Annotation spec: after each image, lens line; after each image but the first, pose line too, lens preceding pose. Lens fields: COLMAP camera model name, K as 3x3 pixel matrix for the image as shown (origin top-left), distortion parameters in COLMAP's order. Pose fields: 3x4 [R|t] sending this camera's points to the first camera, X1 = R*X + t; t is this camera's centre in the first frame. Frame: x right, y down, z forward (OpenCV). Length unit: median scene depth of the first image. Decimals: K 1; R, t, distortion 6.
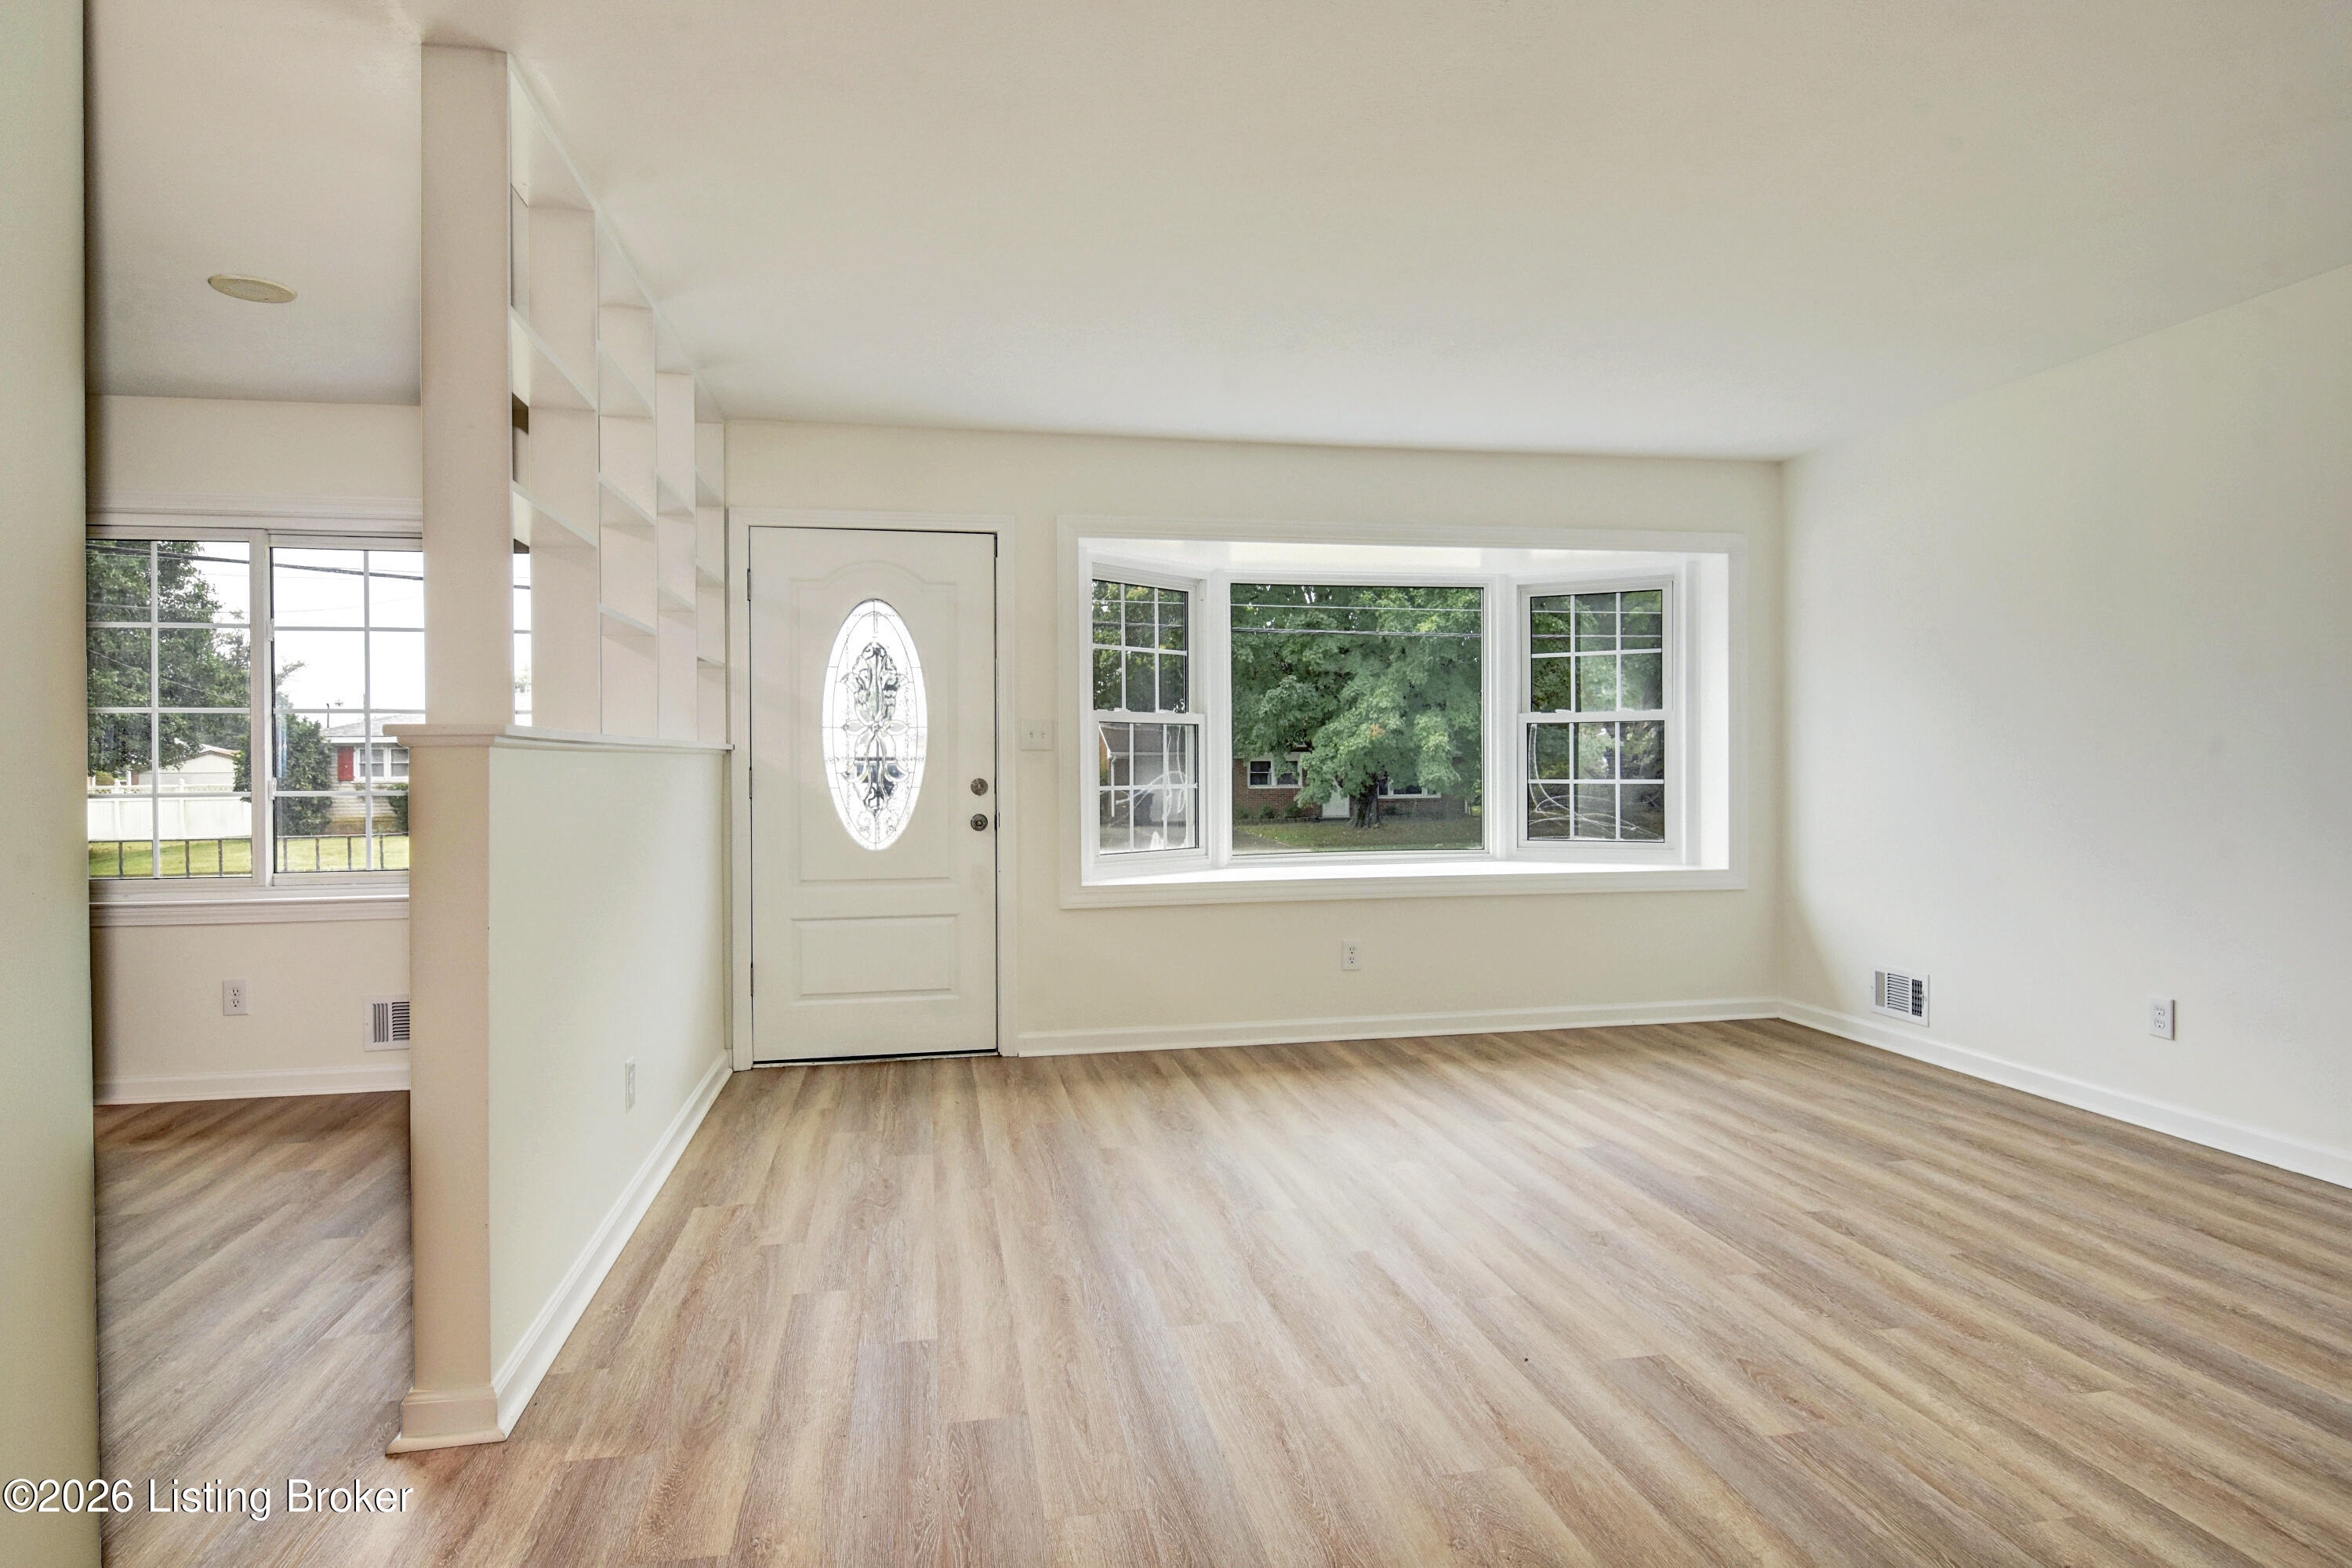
lens RADIAL K [[1273.7, 0, 1160.3], [0, 1273.7, 768.7], [0, 0, 1]] dist [0.002893, -0.000633]
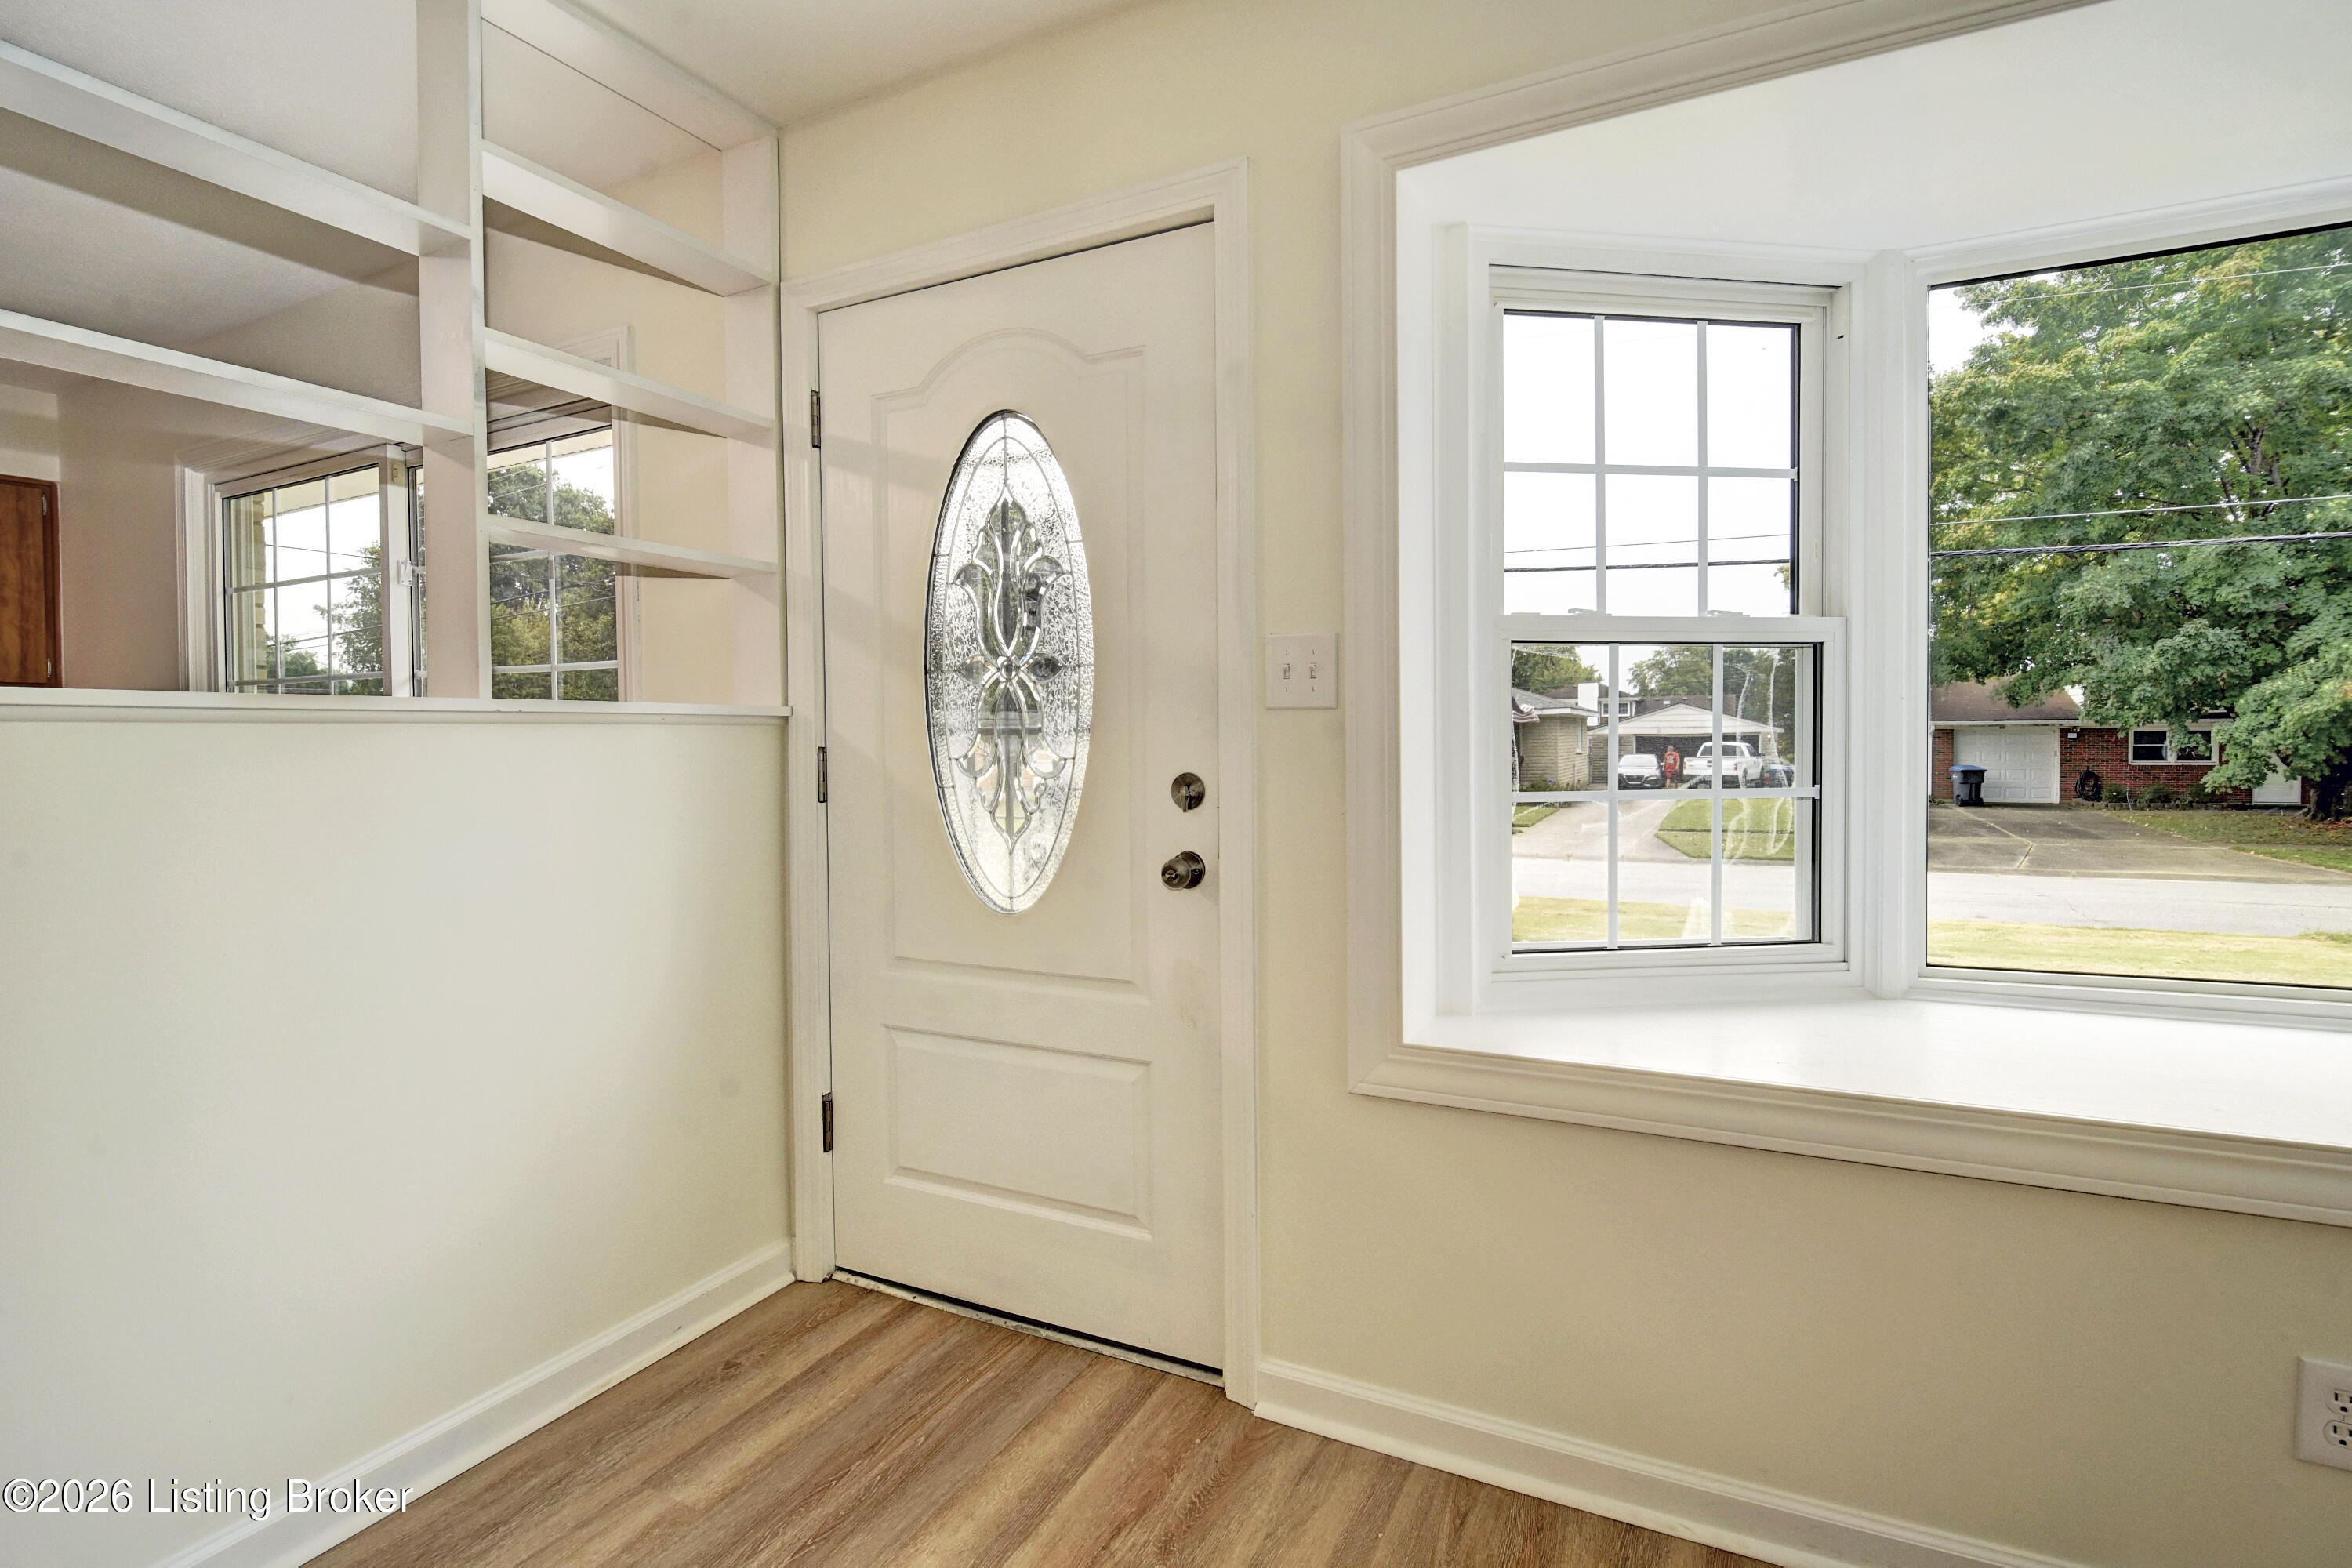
lens RADIAL K [[1109.8, 0, 1177.0], [0, 1109.8, 762.2], [0, 0, 1]] dist [-0.010957, -0.000317]
pose [[0.796356, 0.012852, -0.604691, 0.093930], [-0.000599, 0.999790, 0.020461, -0.004063], [0.604828, -0.015932, 0.796197, 0.685534]]
